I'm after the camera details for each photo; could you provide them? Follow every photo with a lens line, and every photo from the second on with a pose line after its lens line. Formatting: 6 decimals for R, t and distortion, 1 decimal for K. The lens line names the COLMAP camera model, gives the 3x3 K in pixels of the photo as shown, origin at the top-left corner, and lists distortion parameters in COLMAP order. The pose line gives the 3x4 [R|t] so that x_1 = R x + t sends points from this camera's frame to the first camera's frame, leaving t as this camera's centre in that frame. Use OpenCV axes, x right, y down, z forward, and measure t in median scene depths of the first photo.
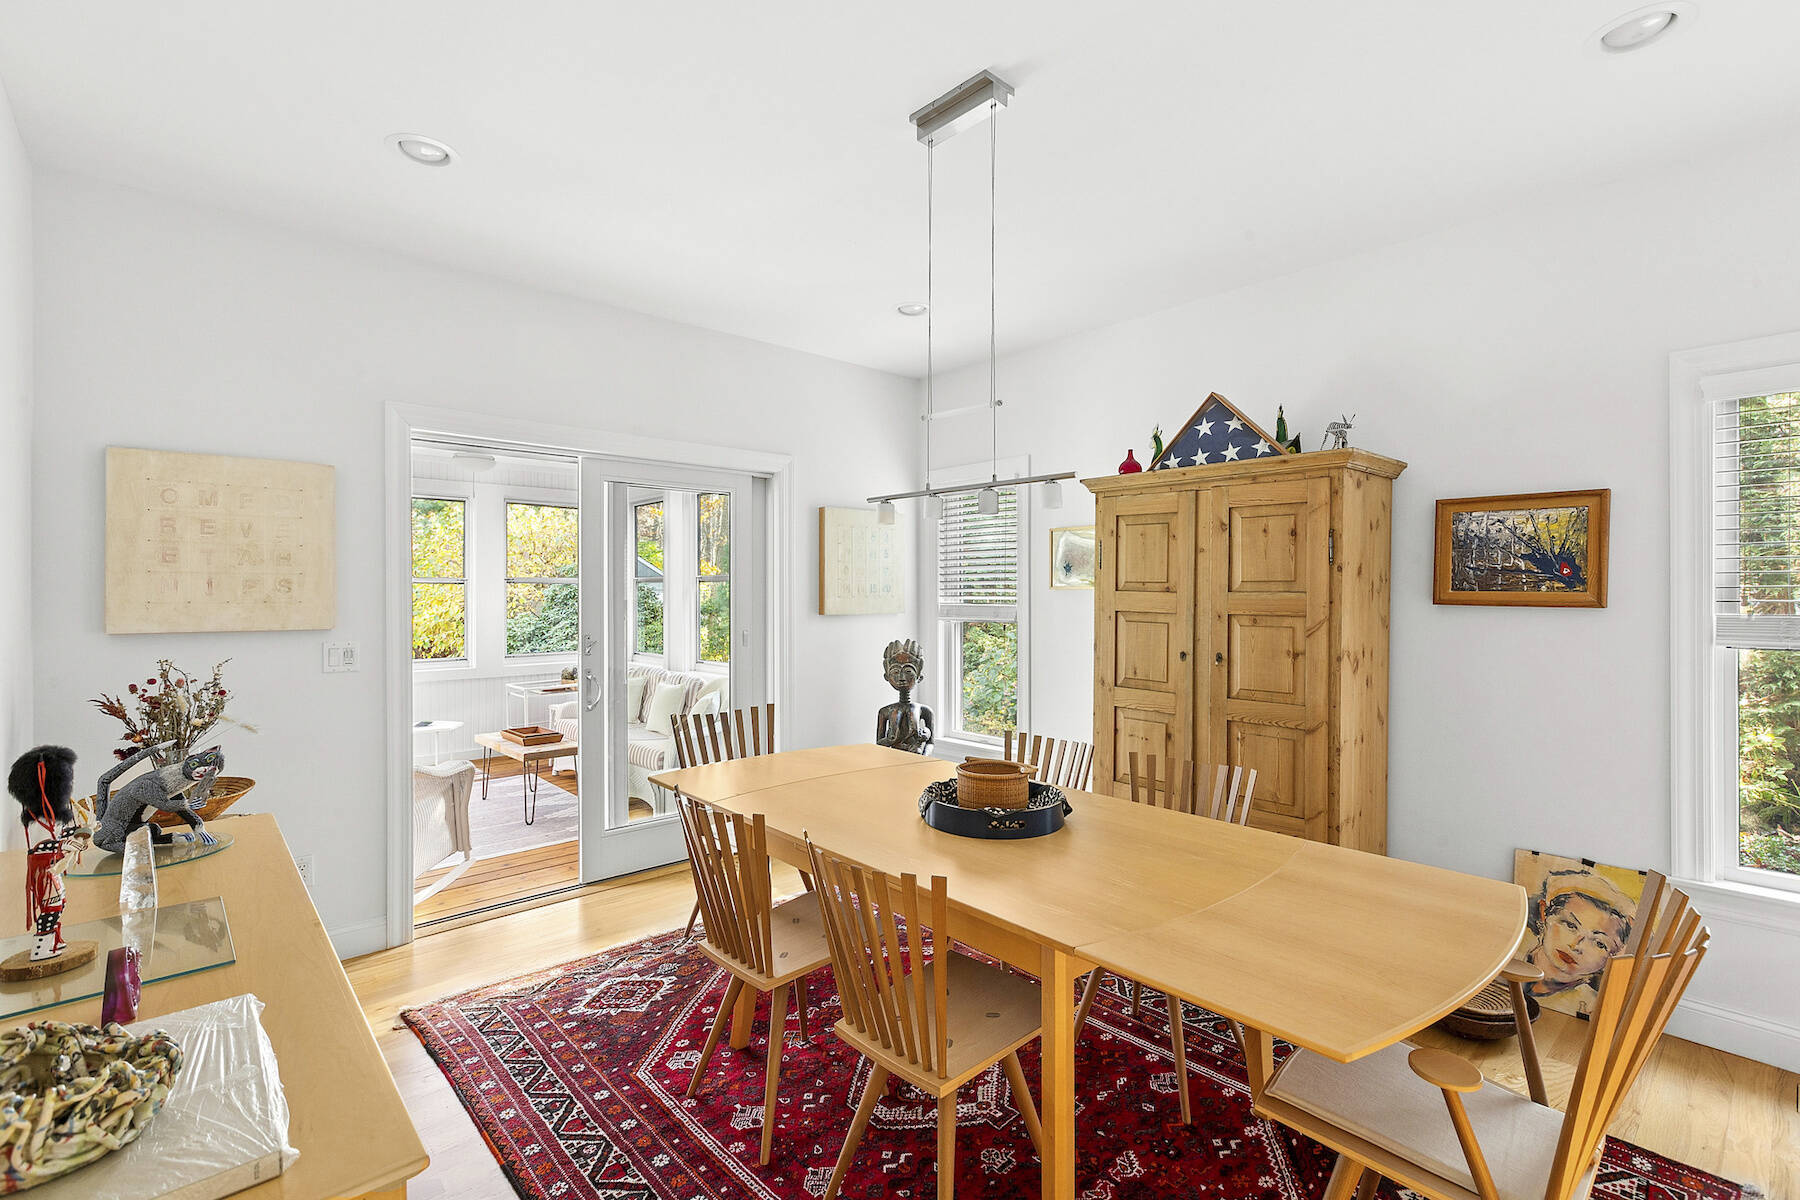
lens RADIAL K [[822.4, 0, 905.4], [0, 822.4, 599.5], [0, 0, 1]] dist [0.001232, 0.000060]
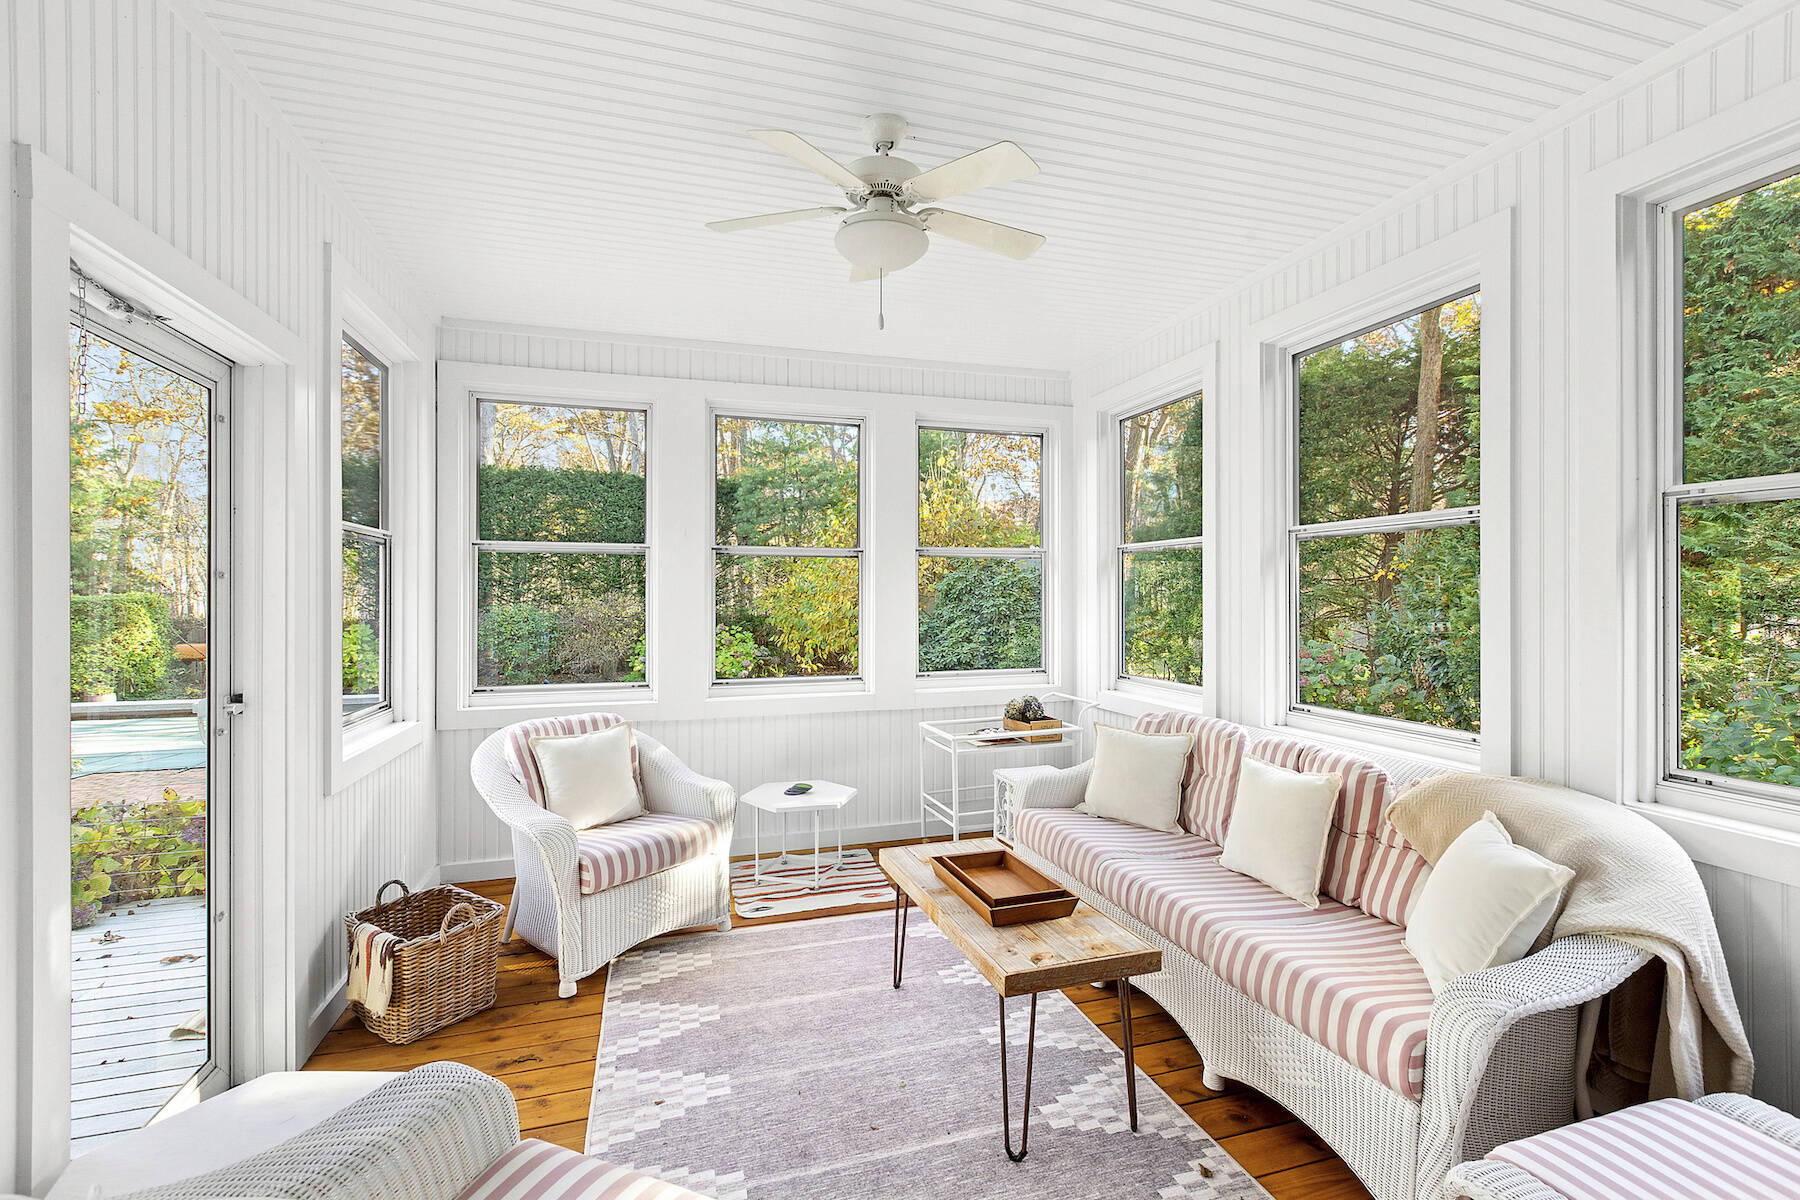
lens RADIAL K [[822.4, 0, 902.5], [0, 822.4, 597.6], [0, 0, 1]] dist [0.001232, 0.000060]
pose [[0.907151, 0.001011, -0.420804, -0.248132], [-0.002519, 0.999992, -0.003027, 0.013575], [0.420798, 0.003806, 0.907146, 0.456076]]
